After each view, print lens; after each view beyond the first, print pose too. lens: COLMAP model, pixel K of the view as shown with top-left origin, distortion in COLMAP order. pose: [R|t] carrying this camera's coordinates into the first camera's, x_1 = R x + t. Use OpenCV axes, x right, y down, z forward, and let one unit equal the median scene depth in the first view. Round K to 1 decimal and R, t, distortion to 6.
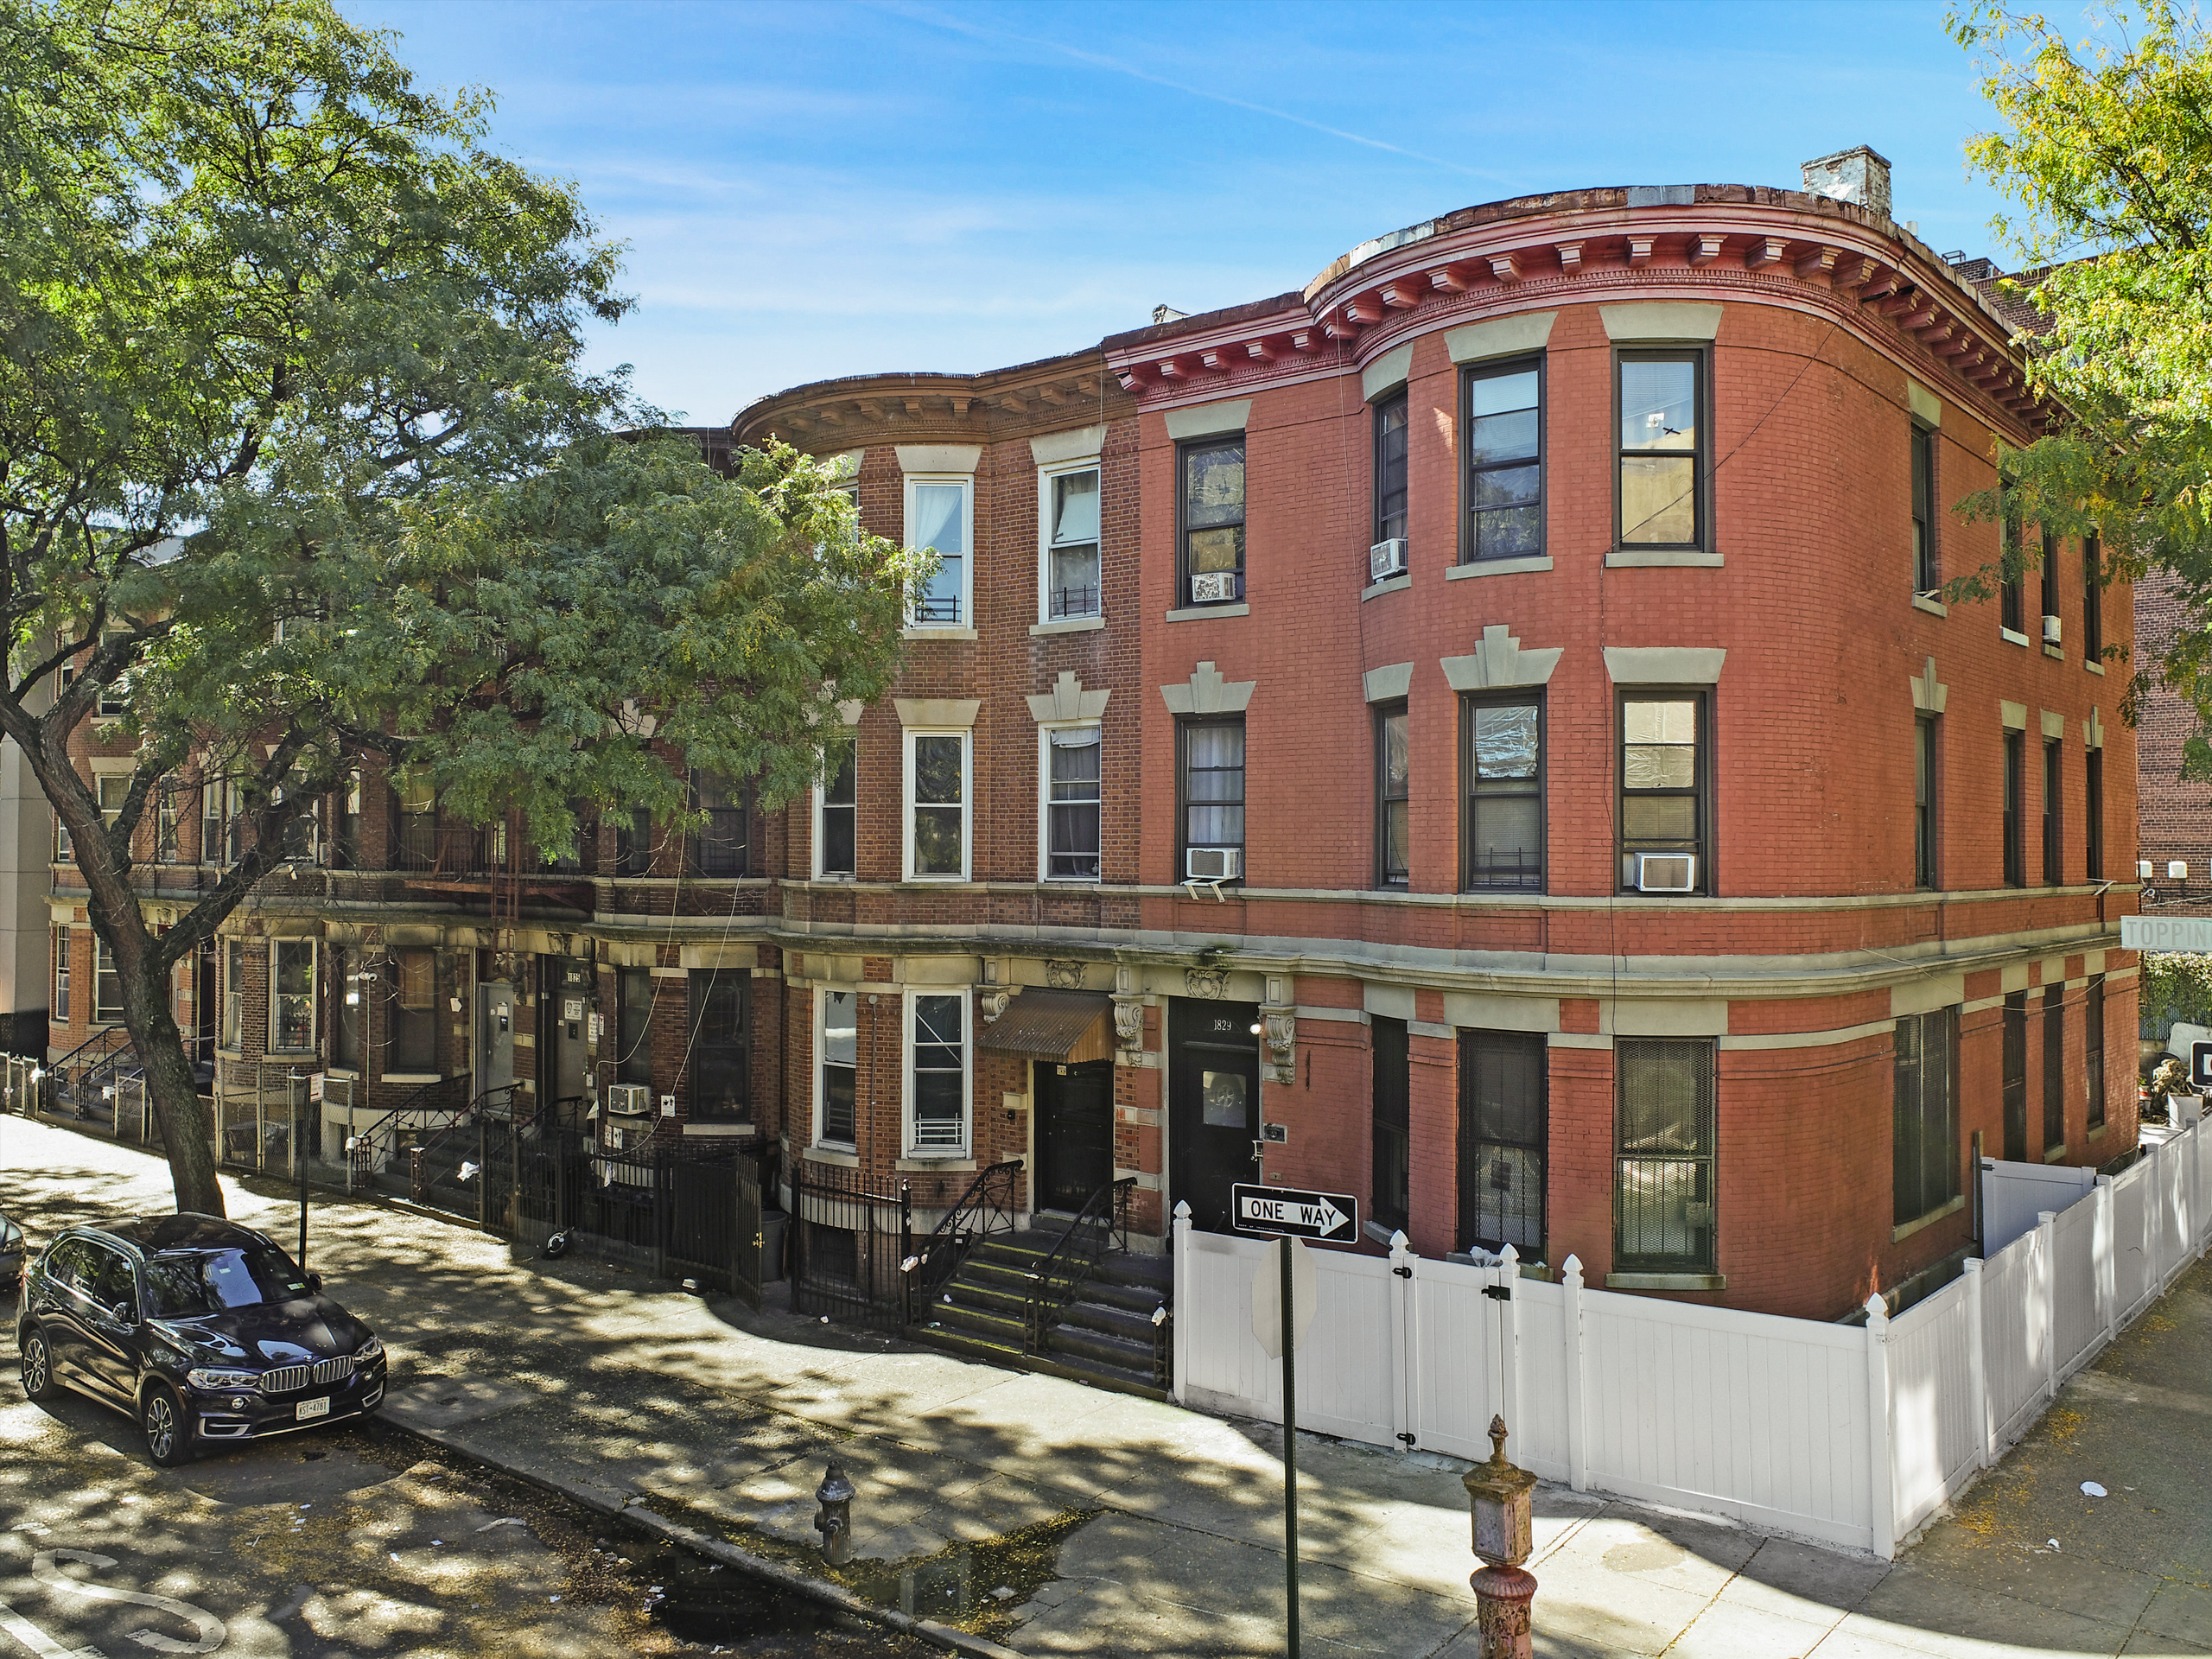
lens RADIAL K [[1710.4, 0, 1116.2], [0, 1710.4, 805.8], [0, 0, 1]] dist [0.002626, 0.001678]
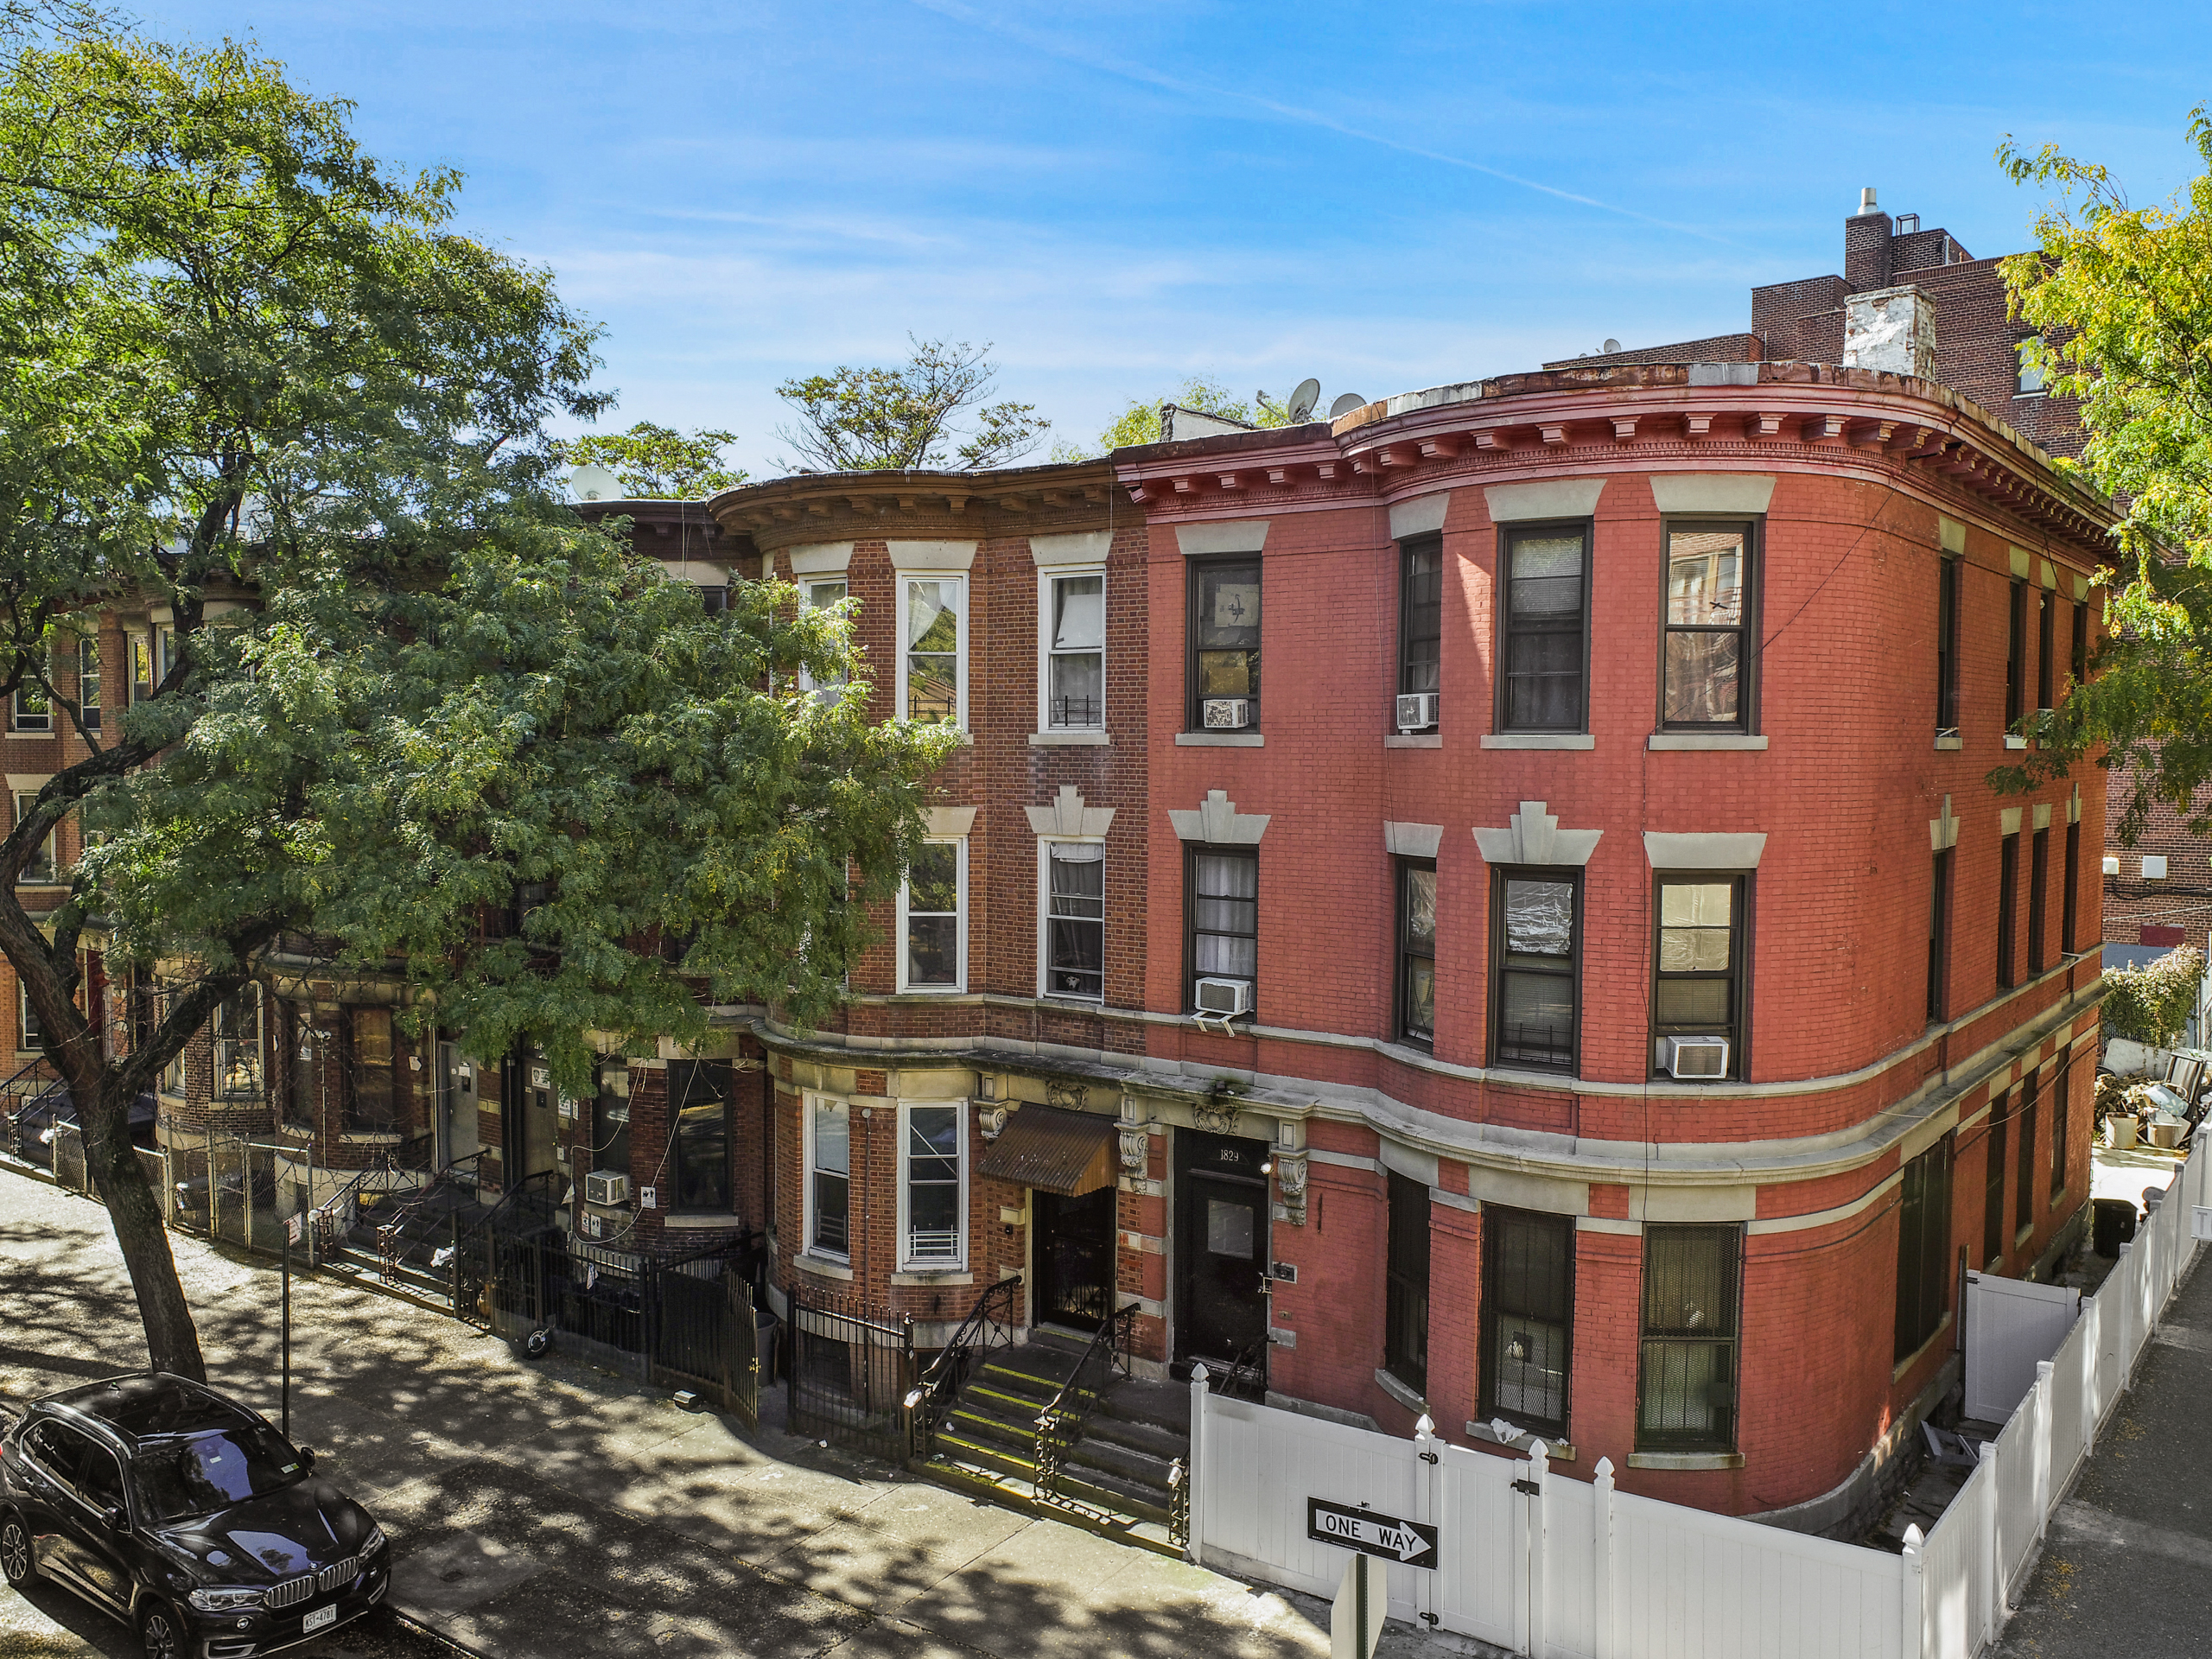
lens RADIAL K [[1708.1, 0, 1118.2], [0, 1708.1, 832.3], [0, 0, 1]] dist [0.001278, 0.003407]
pose [[0.998778, 0.002780, 0.049350, -0.051485], [-0.006562, 0.997038, 0.076629, -0.134229], [-0.048990, -0.076859, 0.995838, 0.035153]]
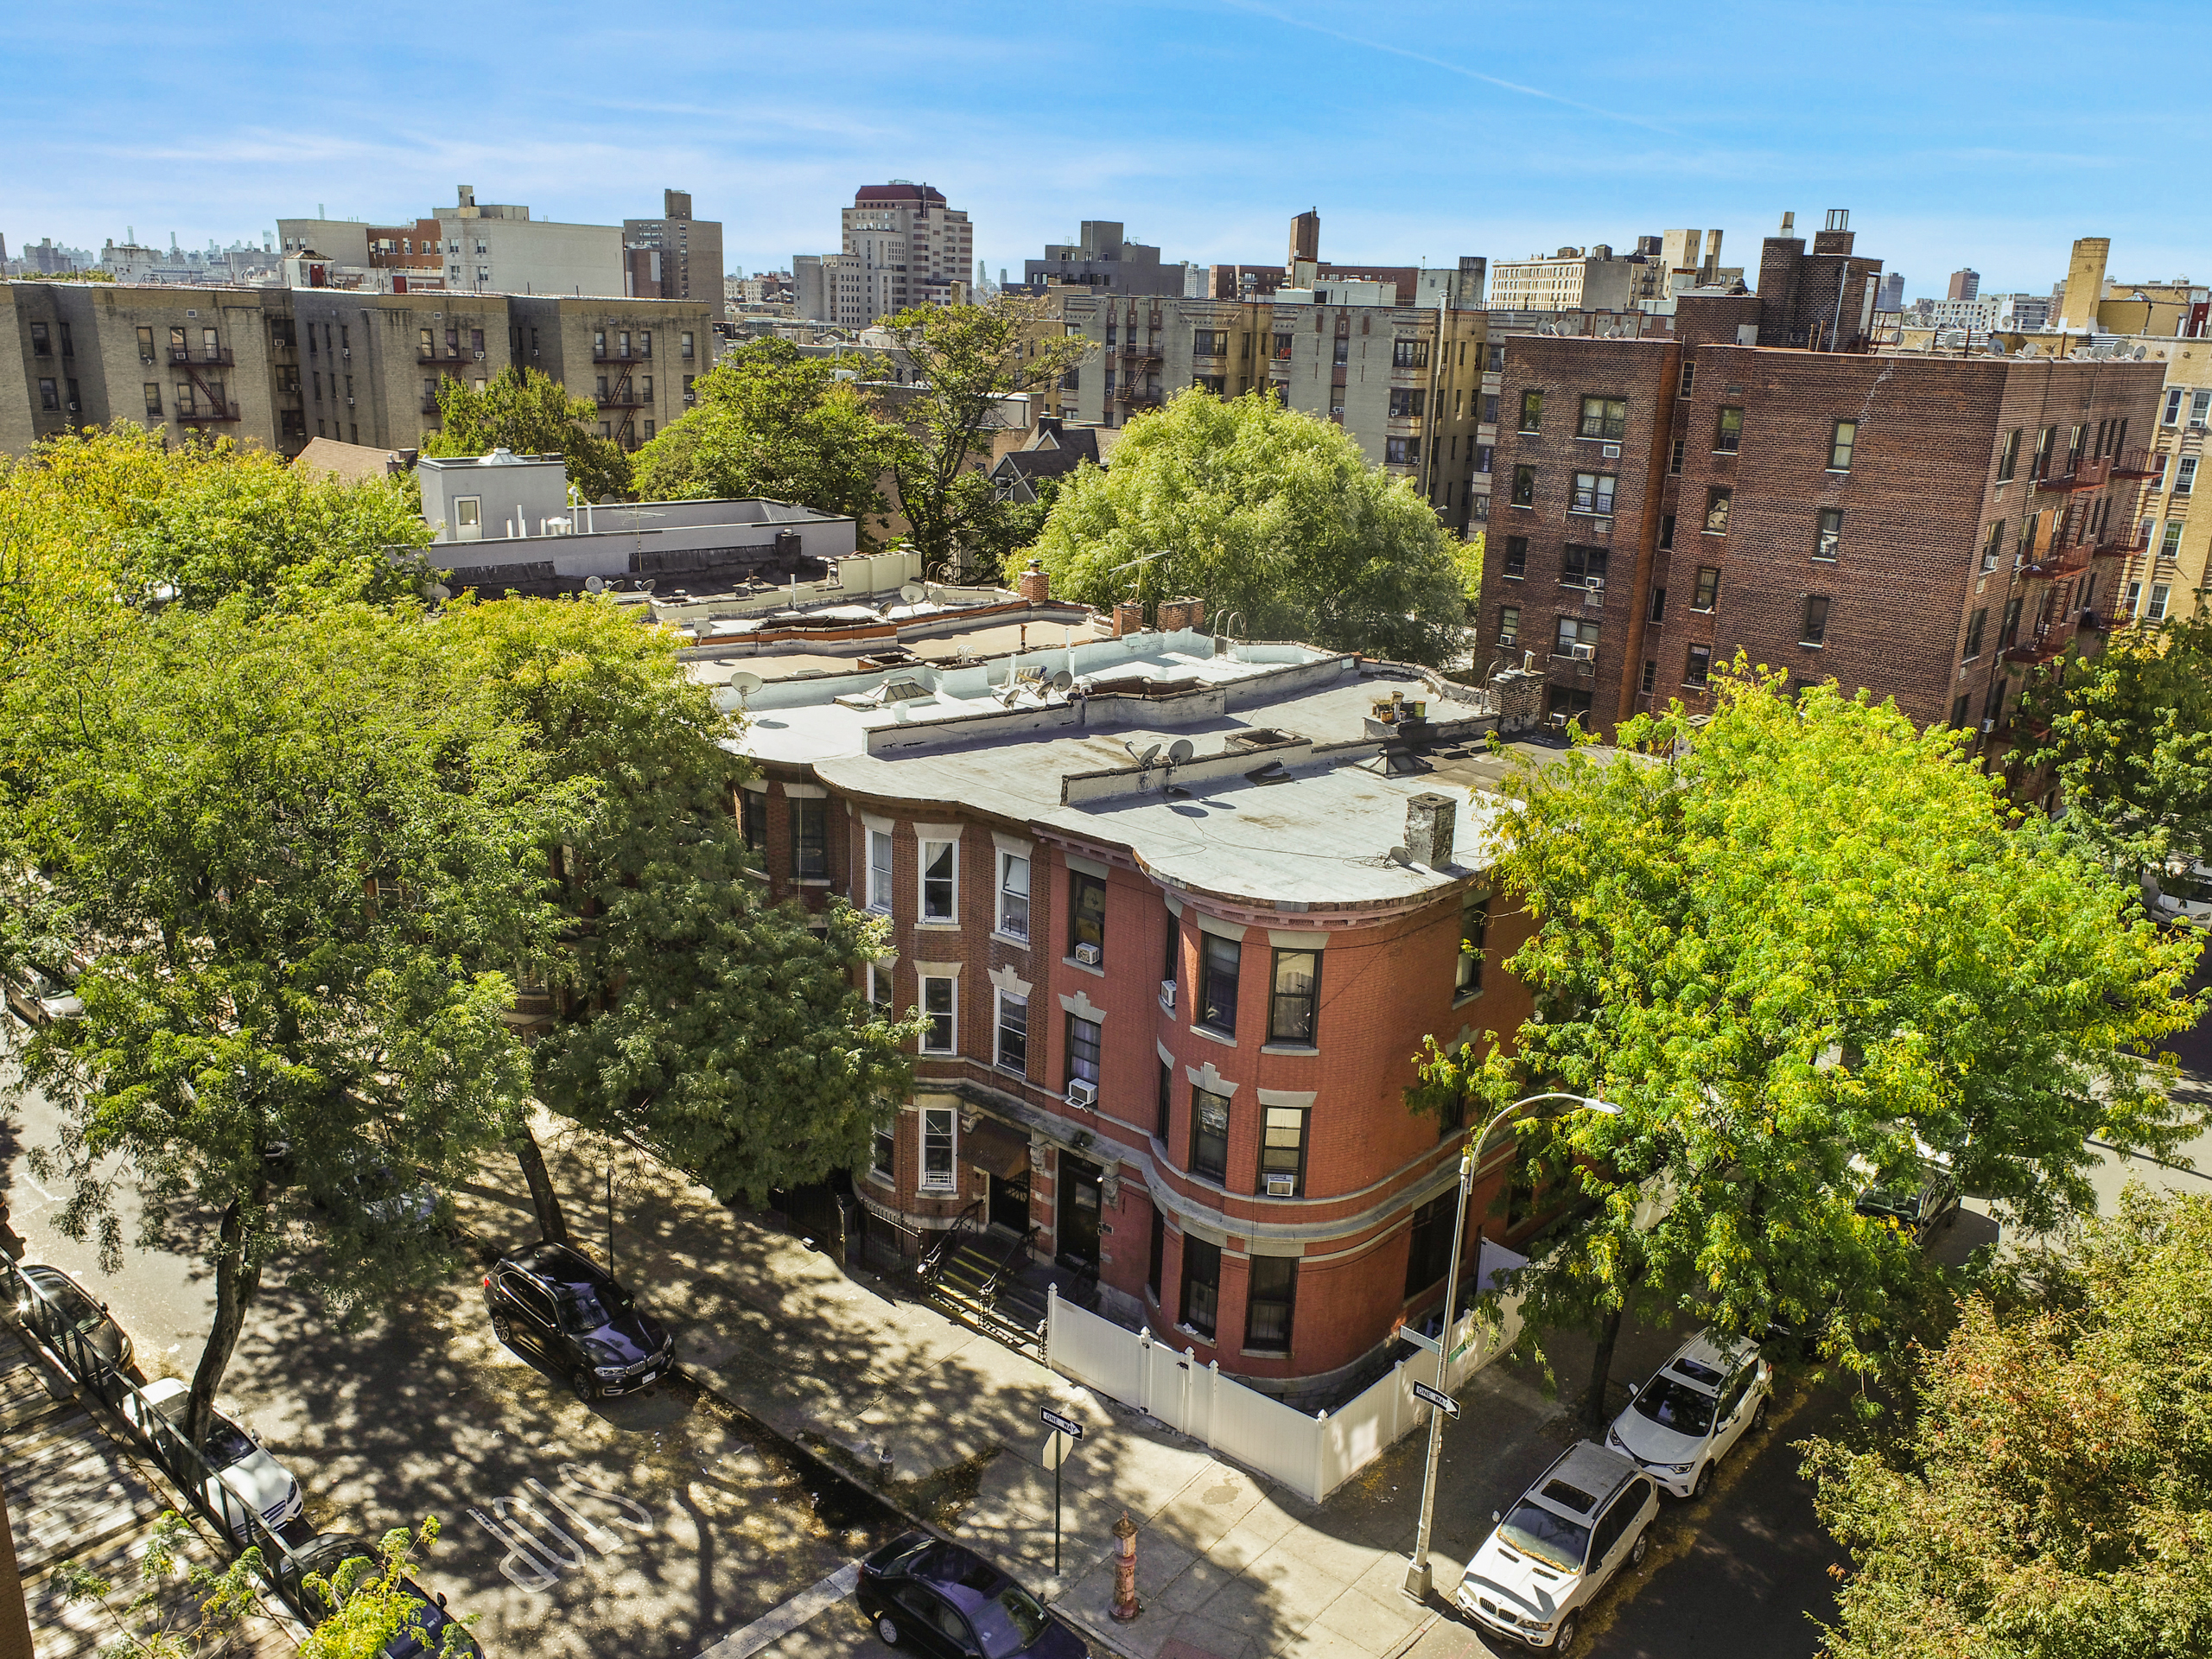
lens RADIAL K [[1685.4, 0, 1100.4], [0, 1685.4, 835.2], [0, 0, 1]] dist [-0.012611, 0.004263]
pose [[0.998911, 0.040146, -0.023758, 0.108738], [-0.030141, 0.944146, 0.328146, -0.836607], [0.035605, -0.327073, 0.944328, -0.651419]]
